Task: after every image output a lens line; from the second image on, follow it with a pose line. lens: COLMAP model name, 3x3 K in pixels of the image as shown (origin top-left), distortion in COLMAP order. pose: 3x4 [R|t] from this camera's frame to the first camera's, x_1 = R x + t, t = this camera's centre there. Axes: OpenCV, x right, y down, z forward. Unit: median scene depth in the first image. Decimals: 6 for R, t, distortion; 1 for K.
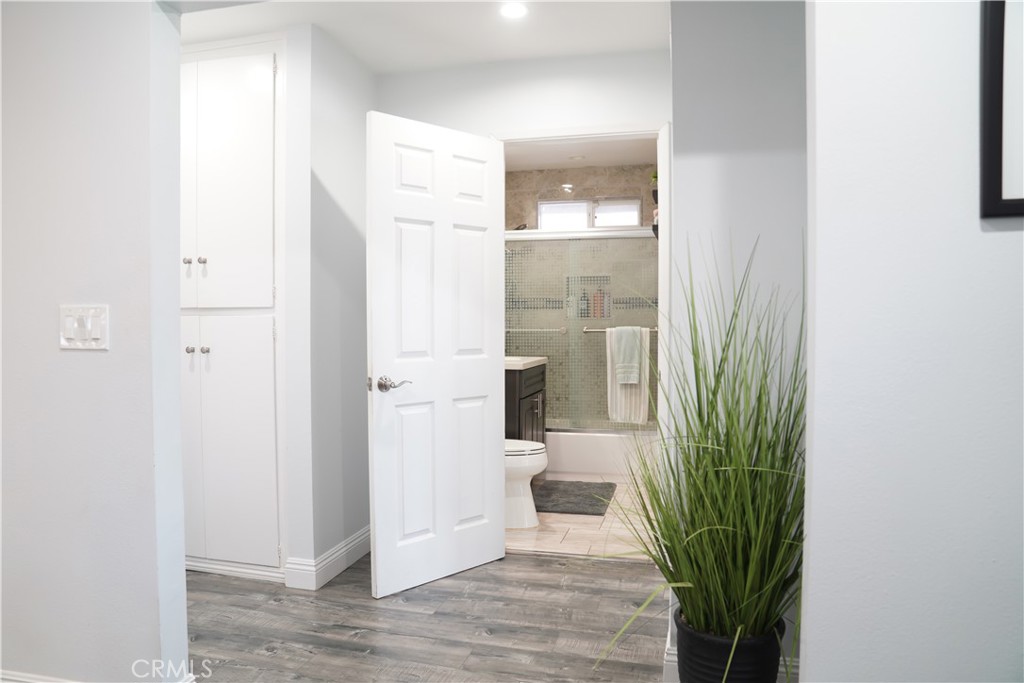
lens RADIAL K [[697.5, 0, 512.0], [0, 697.5, 341.5], [0, 0, 1]] dist [-0.130742, 0.090111]
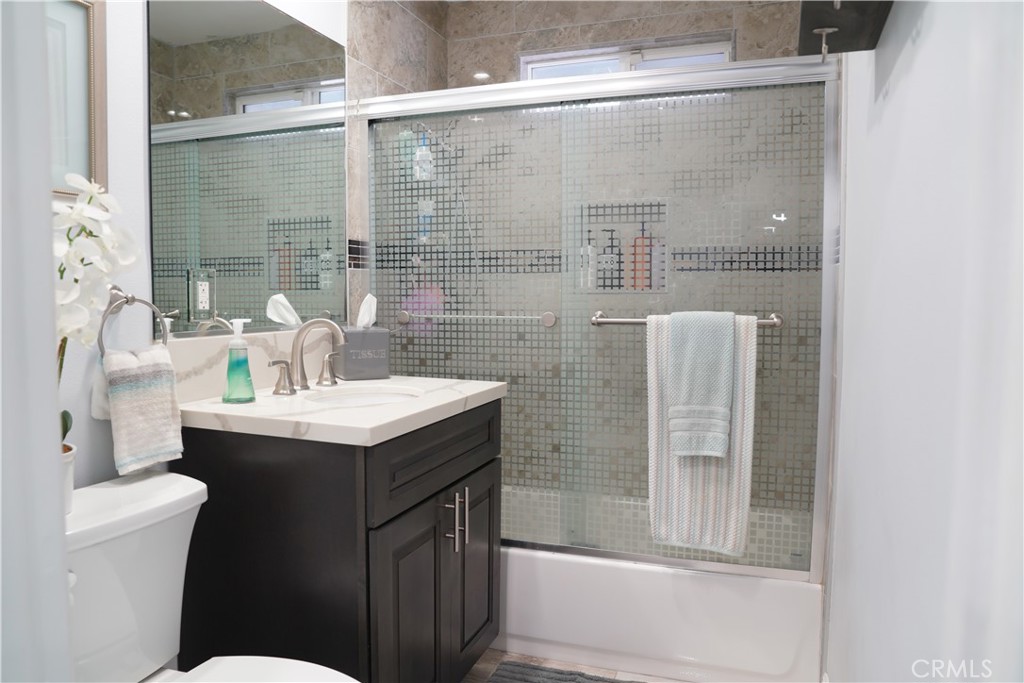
lens RADIAL K [[728.4, 0, 512.0], [0, 728.4, 341.5], [0, 0, 1]] dist [-0.141626, 0.110812]
pose [[0.995564, 0.008773, -0.093679, 0.098089], [-0.005305, 0.999294, 0.037204, -0.019354], [0.093939, -0.036542, 0.994907, 0.580702]]
